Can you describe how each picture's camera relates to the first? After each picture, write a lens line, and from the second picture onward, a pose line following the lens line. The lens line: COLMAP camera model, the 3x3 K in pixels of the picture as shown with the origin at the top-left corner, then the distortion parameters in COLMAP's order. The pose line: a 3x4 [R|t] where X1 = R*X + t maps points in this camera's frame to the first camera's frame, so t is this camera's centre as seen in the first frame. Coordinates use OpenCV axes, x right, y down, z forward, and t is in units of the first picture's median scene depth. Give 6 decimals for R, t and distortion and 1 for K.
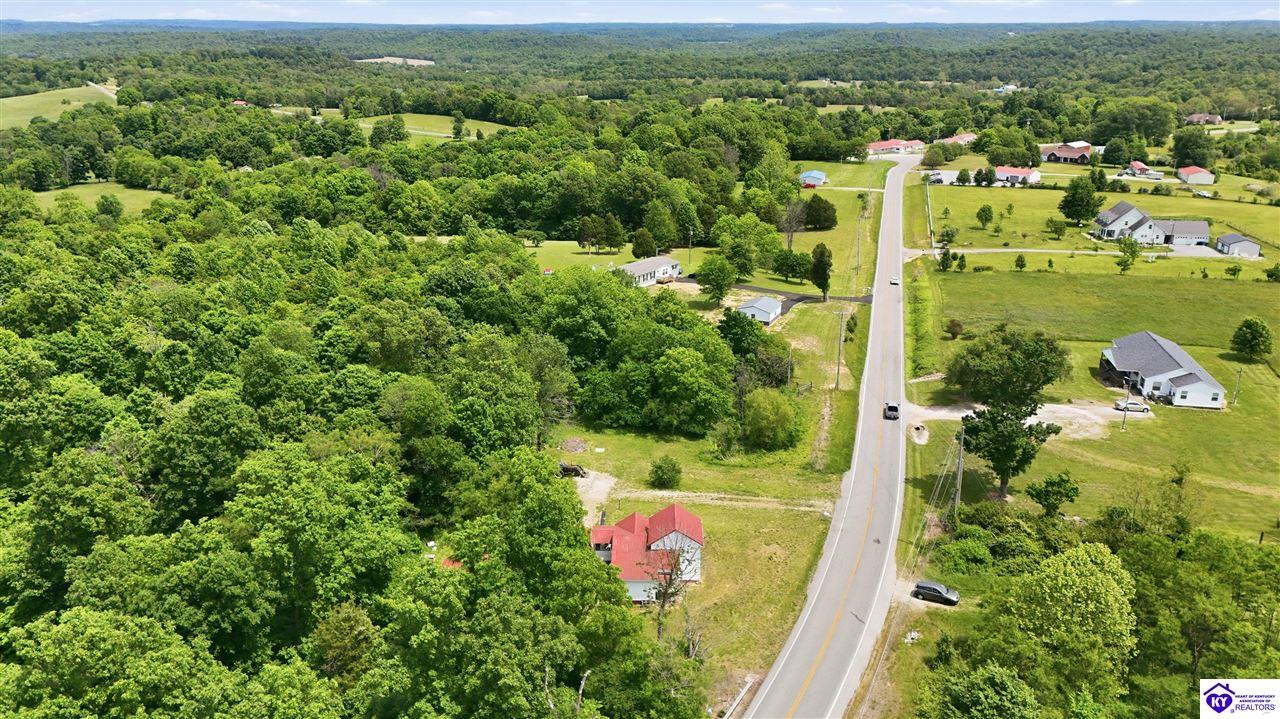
lens RADIAL K [[958.6, 0, 643.4], [0, 958.6, 356.1], [0, 0, 1]] dist [0.089686, -0.104120]
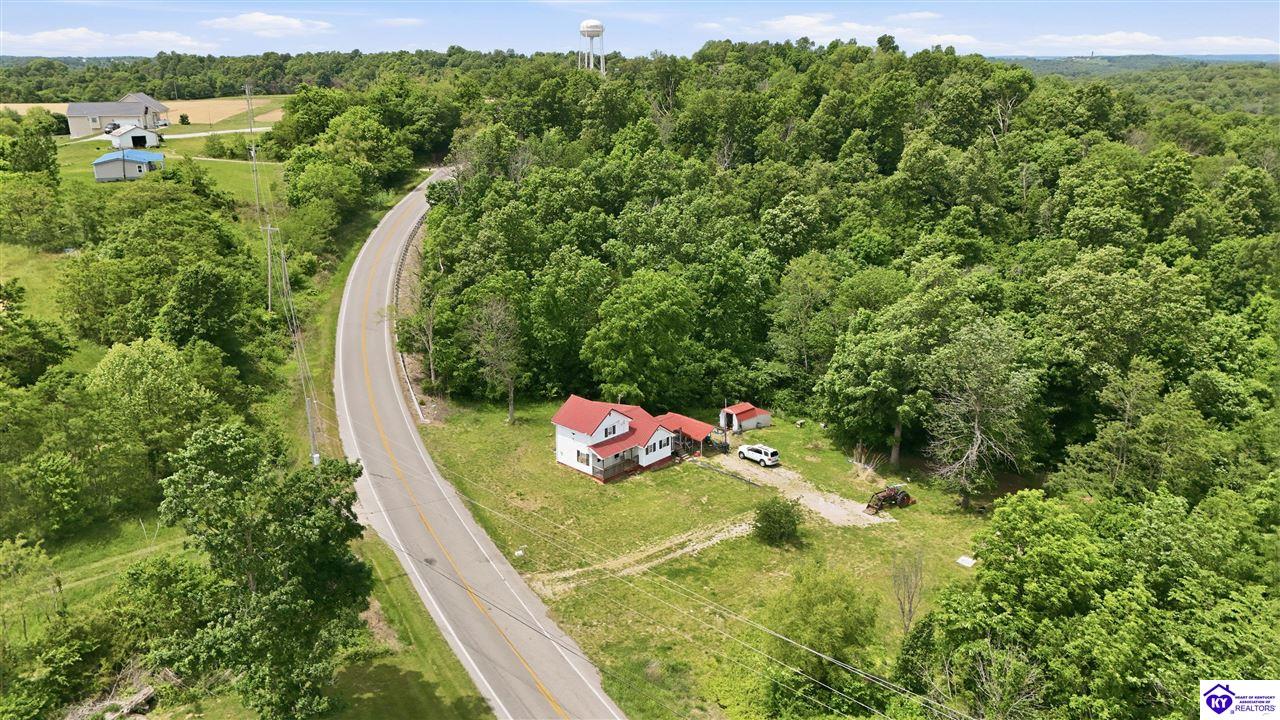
lens RADIAL K [[943.5, 0, 642.9], [0, 943.5, 354.8], [0, 0, 1]] dist [0.082099, -0.084947]
pose [[-0.674428, 0.217947, -0.705441, 0.205709], [-0.240304, 0.838627, 0.488835, -0.107333], [0.698141, 0.499204, -0.513219, 0.480701]]
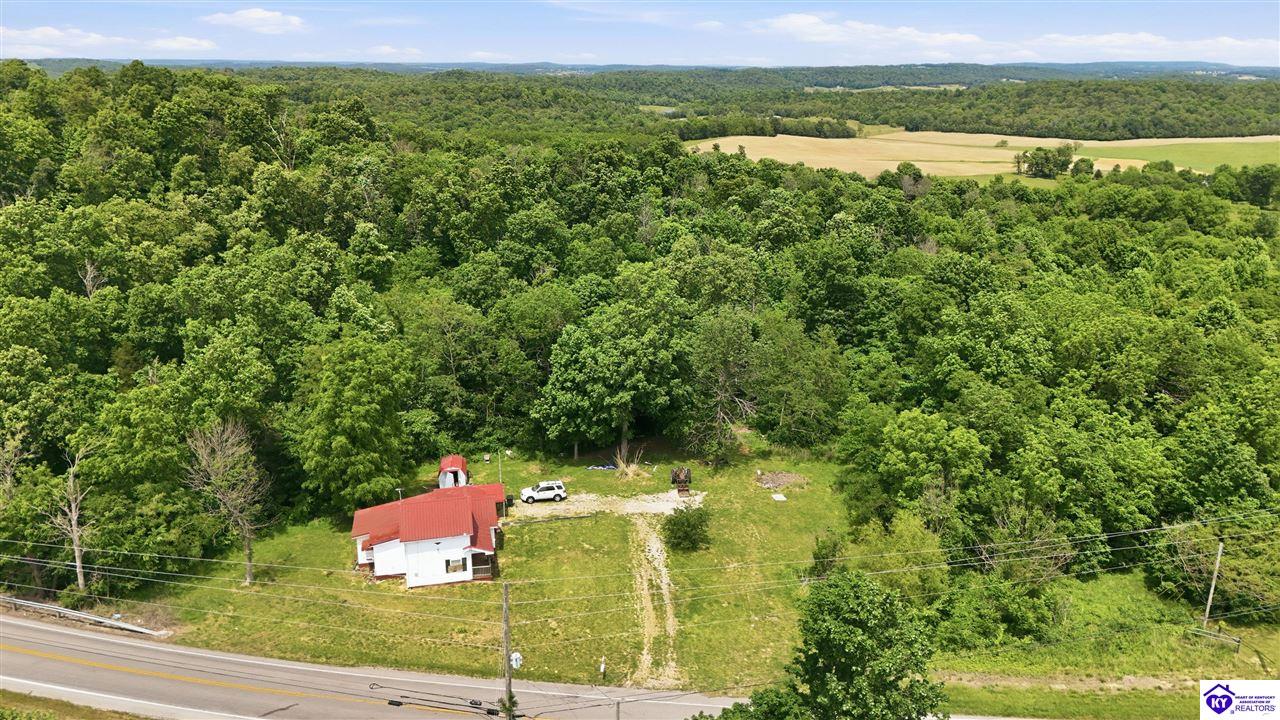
lens RADIAL K [[943.5, 0, 642.9], [0, 943.5, 354.8], [0, 0, 1]] dist [0.082099, -0.084947]
pose [[0.241515, 0.282915, -0.928240, 0.244195], [-0.316702, 0.927160, 0.200184, -0.048534], [0.917262, 0.245628, 0.313523, 0.287250]]
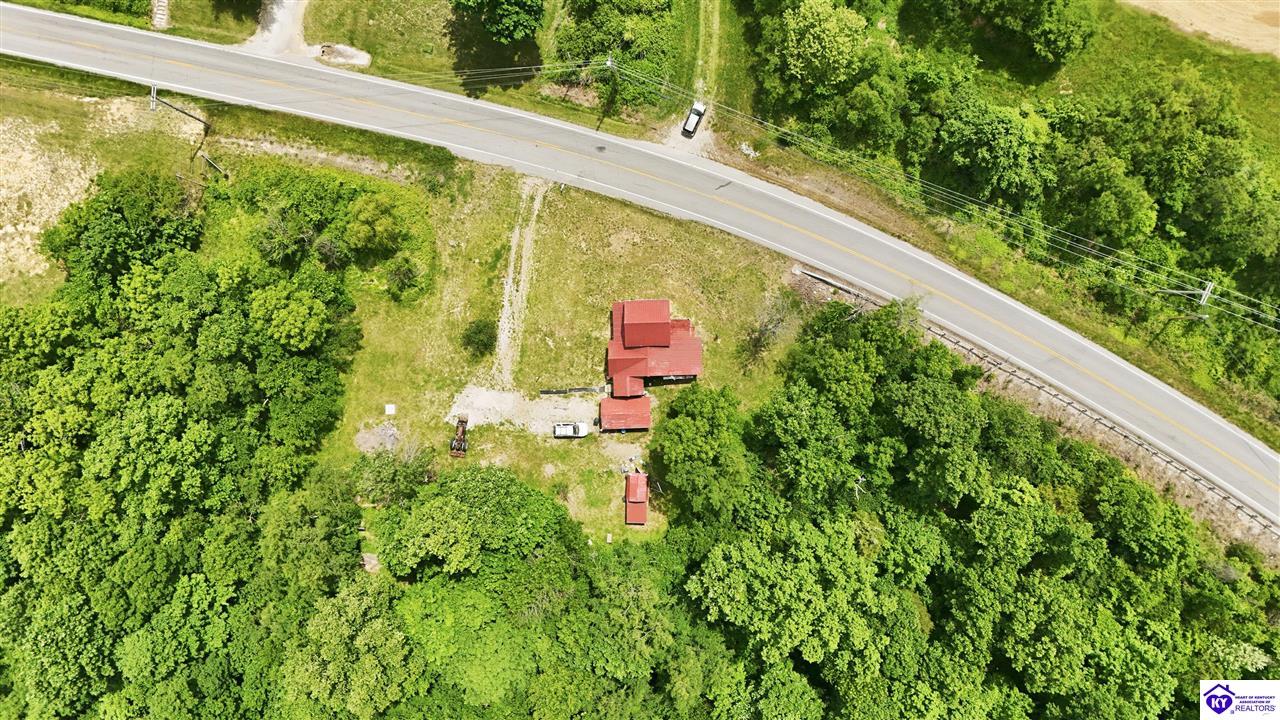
lens RADIAL K [[943.5, 0, 642.9], [0, 943.5, 354.8], [0, 0, 1]] dist [0.082099, -0.084947]
pose [[-0.042952, -0.999049, 0.007536, -0.005085], [0.335731, -0.007329, 0.941929, -0.298926], [-0.940978, 0.042988, 0.335726, 0.201369]]
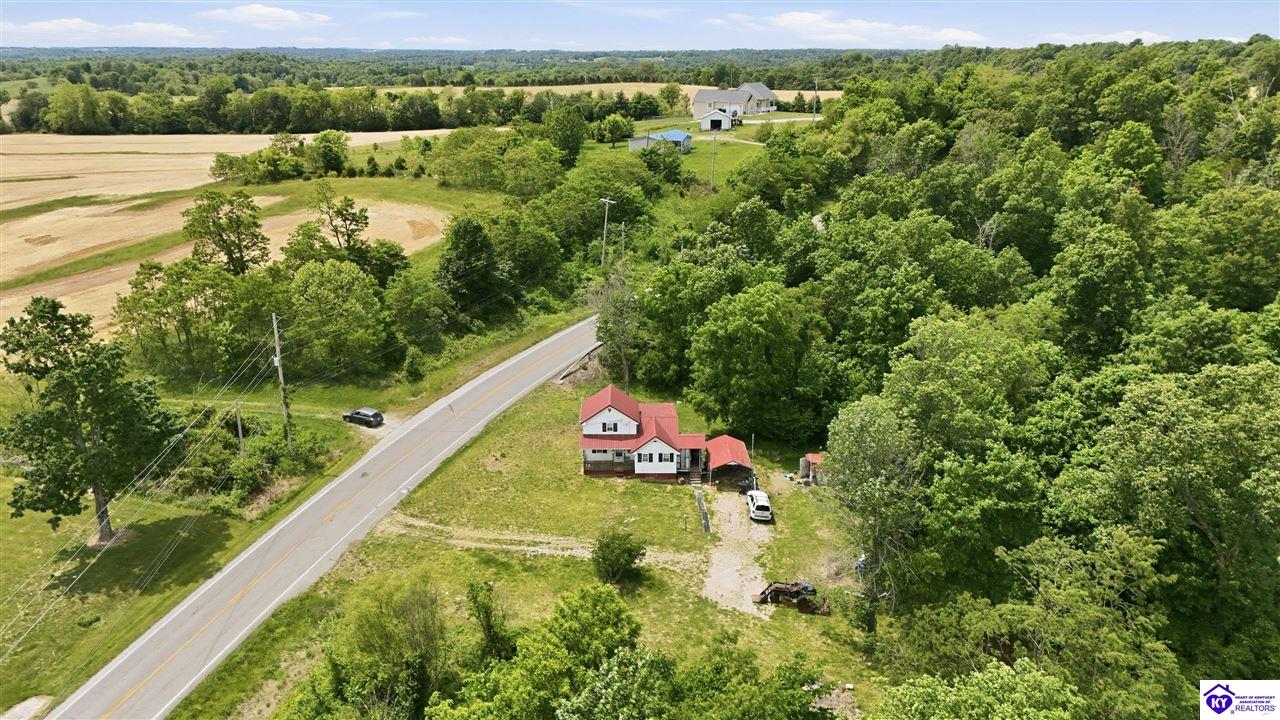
lens RADIAL K [[958.6, 0, 643.4], [0, 958.6, 356.6], [0, 0, 1]] dist [0.089686, -0.104120]
pose [[-0.999333, 0.006192, -0.035978, 0.010848], [-0.016476, 0.802941, 0.595830, -0.135638], [0.032578, 0.596026, -0.802304, 0.559720]]
